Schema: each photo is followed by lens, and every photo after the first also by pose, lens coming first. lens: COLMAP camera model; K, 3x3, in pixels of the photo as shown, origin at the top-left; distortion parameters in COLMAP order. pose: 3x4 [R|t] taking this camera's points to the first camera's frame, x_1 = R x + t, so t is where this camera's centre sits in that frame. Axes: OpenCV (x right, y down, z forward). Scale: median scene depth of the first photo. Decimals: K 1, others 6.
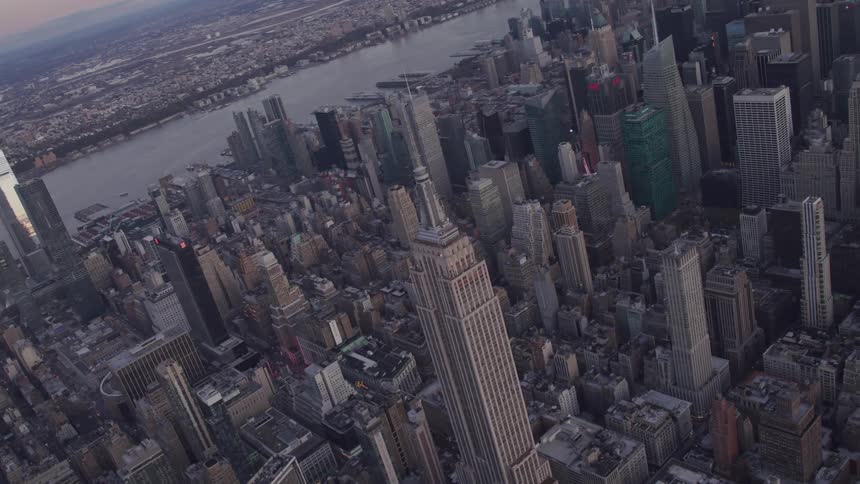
lens RADIAL K [[748.3, 0, 419.3], [0, 748.3, 242.5], [0, 0, 1]] dist [-0.104740, 0.086129]
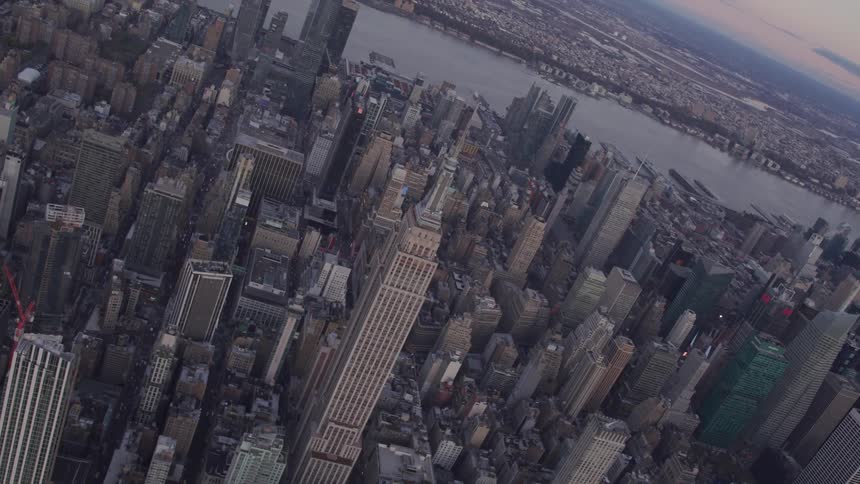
lens RADIAL K [[748.3, 0, 419.3], [0, 748.3, 242.5], [0, 0, 1]] dist [-0.104740, 0.086129]
pose [[0.638476, 0.723108, -0.263558, 0.172979], [-0.724013, 0.680466, 0.113011, -0.052139], [0.261062, 0.118665, 0.958001, -0.021641]]
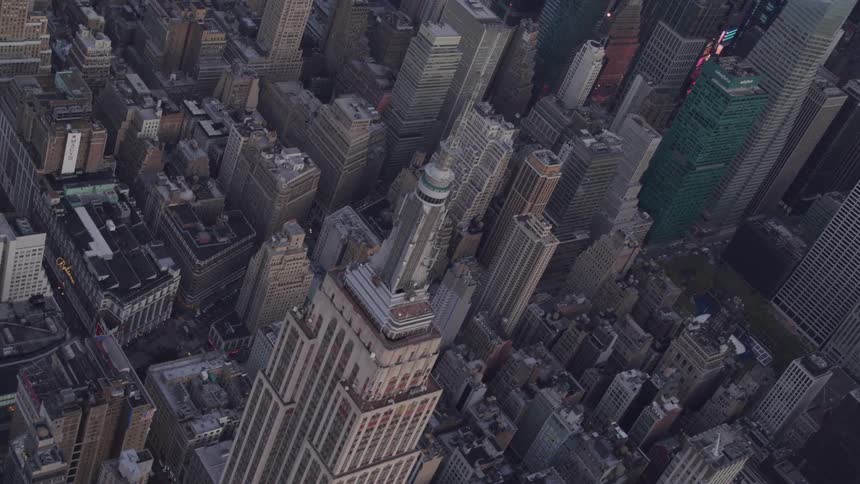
lens RADIAL K [[1091.8, 0, 415.7], [0, 1091.8, 239.8], [0, 0, 1]] dist [-0.005026, 0.004906]
pose [[0.828894, 0.491130, 0.267816, -0.080161], [-0.541780, 0.824029, 0.165682, -0.081864], [-0.139316, -0.282430, 0.949118, 0.201768]]
